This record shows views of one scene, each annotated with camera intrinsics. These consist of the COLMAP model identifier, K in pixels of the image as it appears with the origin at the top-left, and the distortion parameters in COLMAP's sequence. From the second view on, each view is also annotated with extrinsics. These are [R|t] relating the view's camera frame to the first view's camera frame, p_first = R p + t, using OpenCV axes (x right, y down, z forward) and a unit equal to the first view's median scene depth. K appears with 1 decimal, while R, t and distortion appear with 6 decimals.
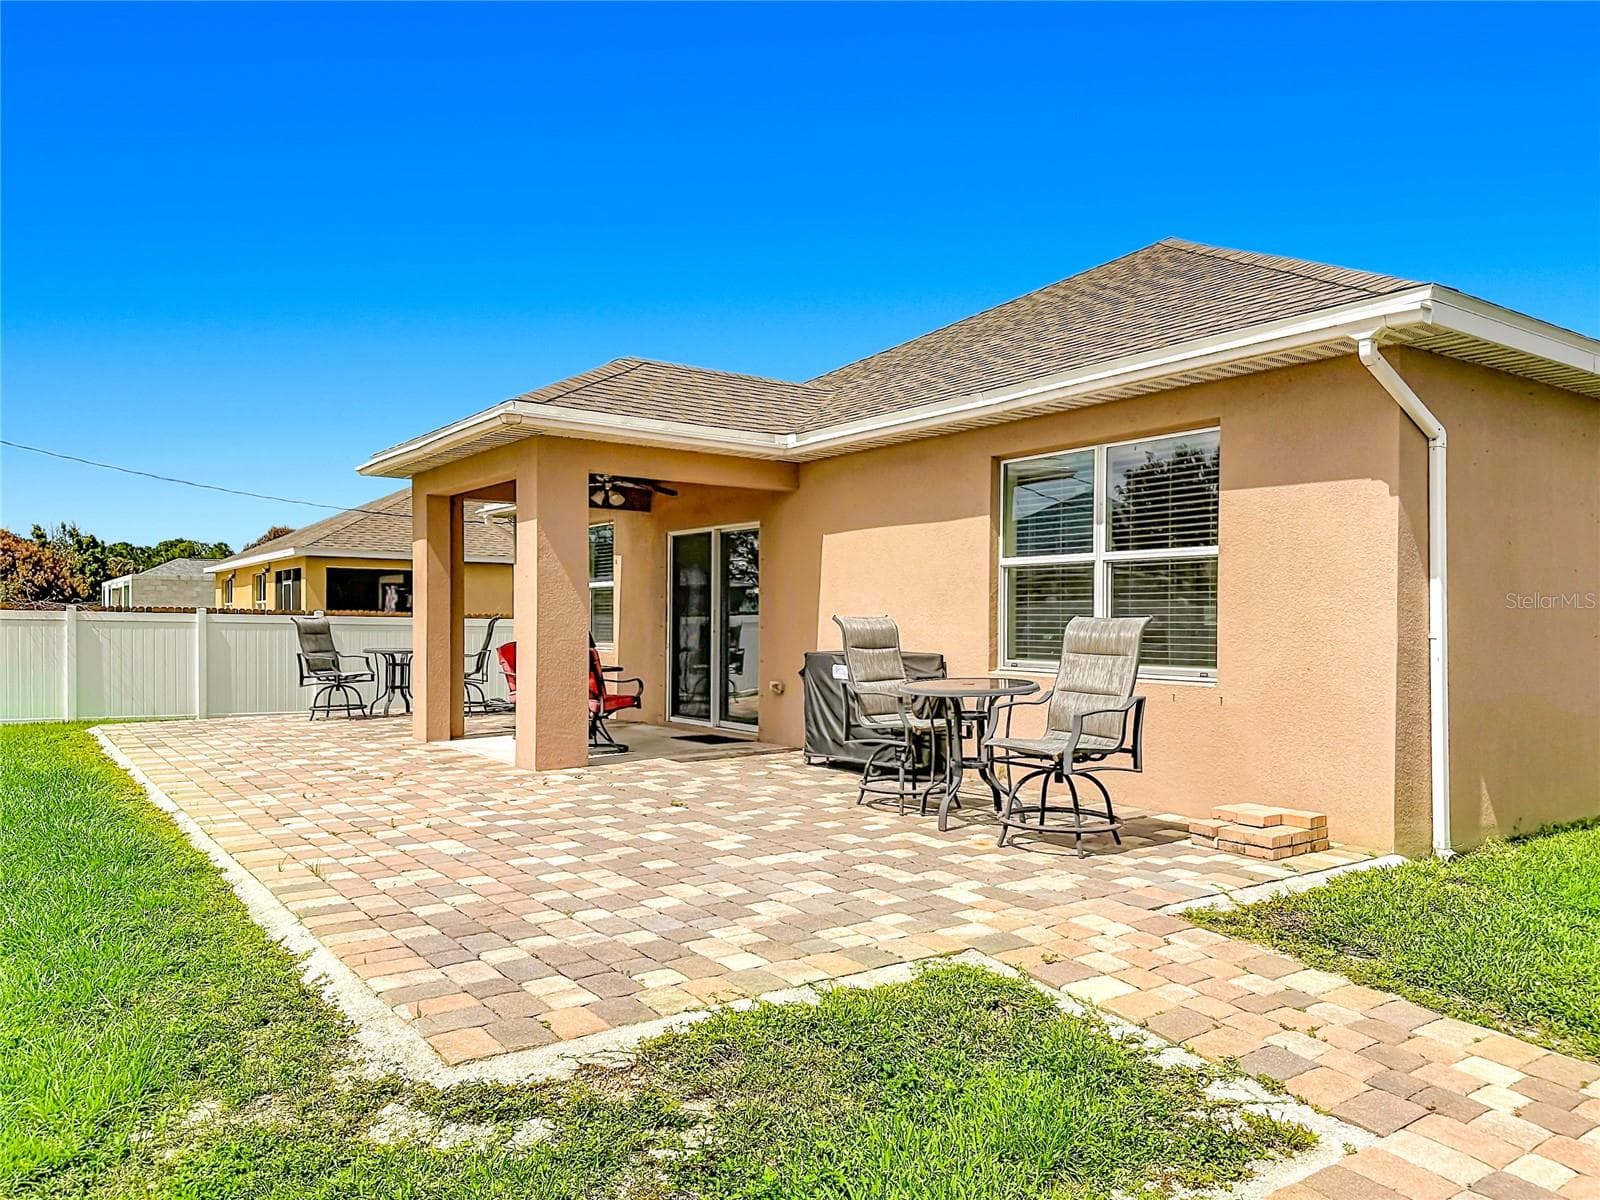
lens RADIAL K [[1113.2, 0, 794.5], [0, 1113.2, 609.8], [0, 0, 1]] dist [0.077798, -0.104576]
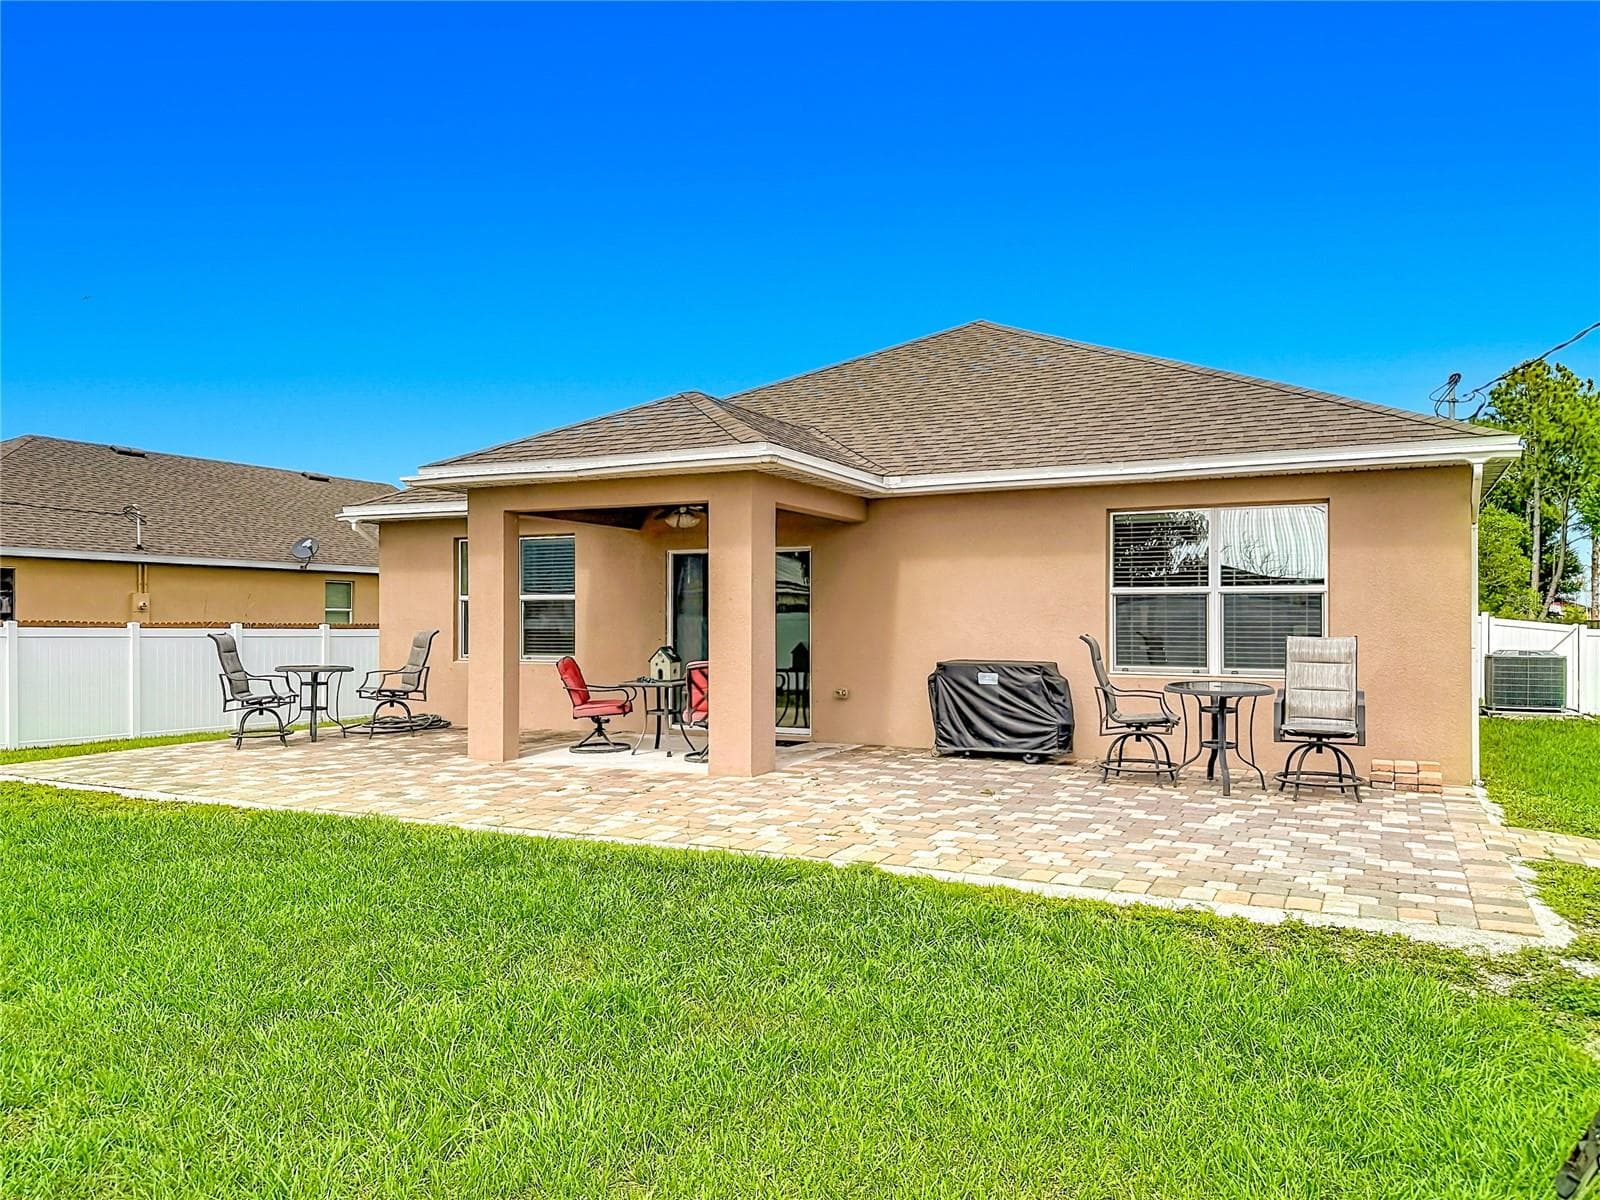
lens RADIAL K [[1113.2, 0, 794.5], [0, 1113.2, 609.8], [0, 0, 1]] dist [0.077798, -0.104576]
pose [[0.889712, -0.000548, 0.456522, -0.923771], [-0.000065, 0.999999, 0.001328, -0.027743], [-0.456523, -0.001211, 0.889711, 0.016550]]
